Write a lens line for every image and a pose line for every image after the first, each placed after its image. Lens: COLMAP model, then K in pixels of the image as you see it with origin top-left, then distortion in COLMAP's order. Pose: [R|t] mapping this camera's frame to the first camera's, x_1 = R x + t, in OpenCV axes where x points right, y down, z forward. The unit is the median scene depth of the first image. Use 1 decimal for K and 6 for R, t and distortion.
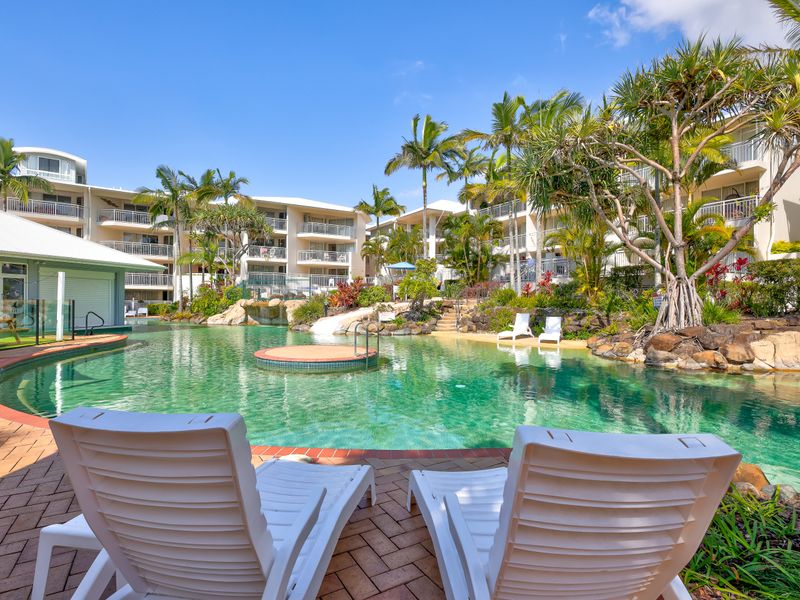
lens RADIAL K [[423.5, 0, 400.0], [0, 423.5, 300.0], [0, 0, 1]] dist [0.000677, -0.000075]
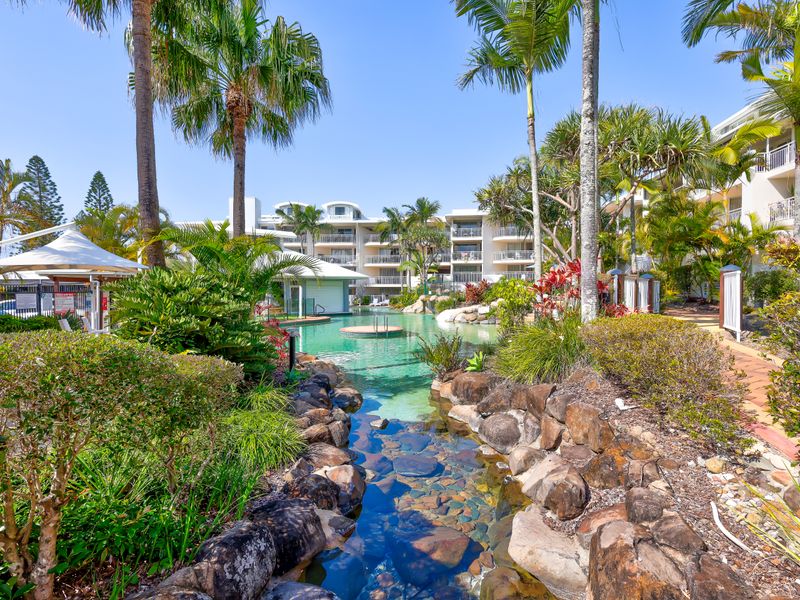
lens RADIAL K [[423.5, 0, 400.0], [0, 423.5, 300.0], [0, 0, 1]] dist [0.000677, -0.000075]
pose [[0.777392, 0.005399, -0.628993, 0.504876], [0.012317, 0.999641, 0.023804, -0.022136], [0.628896, -0.026252, 0.777046, -0.162882]]
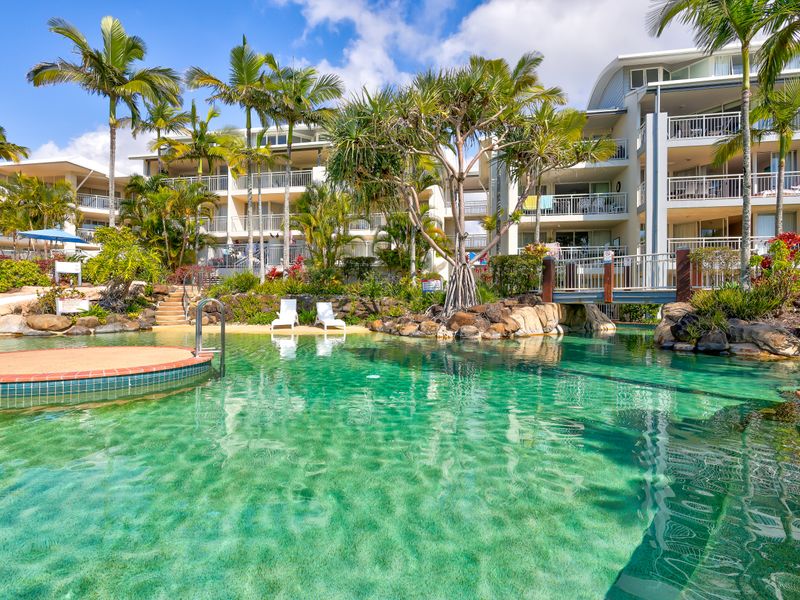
lens RADIAL K [[423.5, 0, 400.0], [0, 423.5, 300.0], [0, 0, 1]] dist [0.000677, -0.000075]
pose [[0.651647, 0.007326, 0.758487, -0.163710], [-0.006099, 0.999972, -0.004418, 0.025275], [-0.758498, -0.001747, 0.651673, 0.177019]]
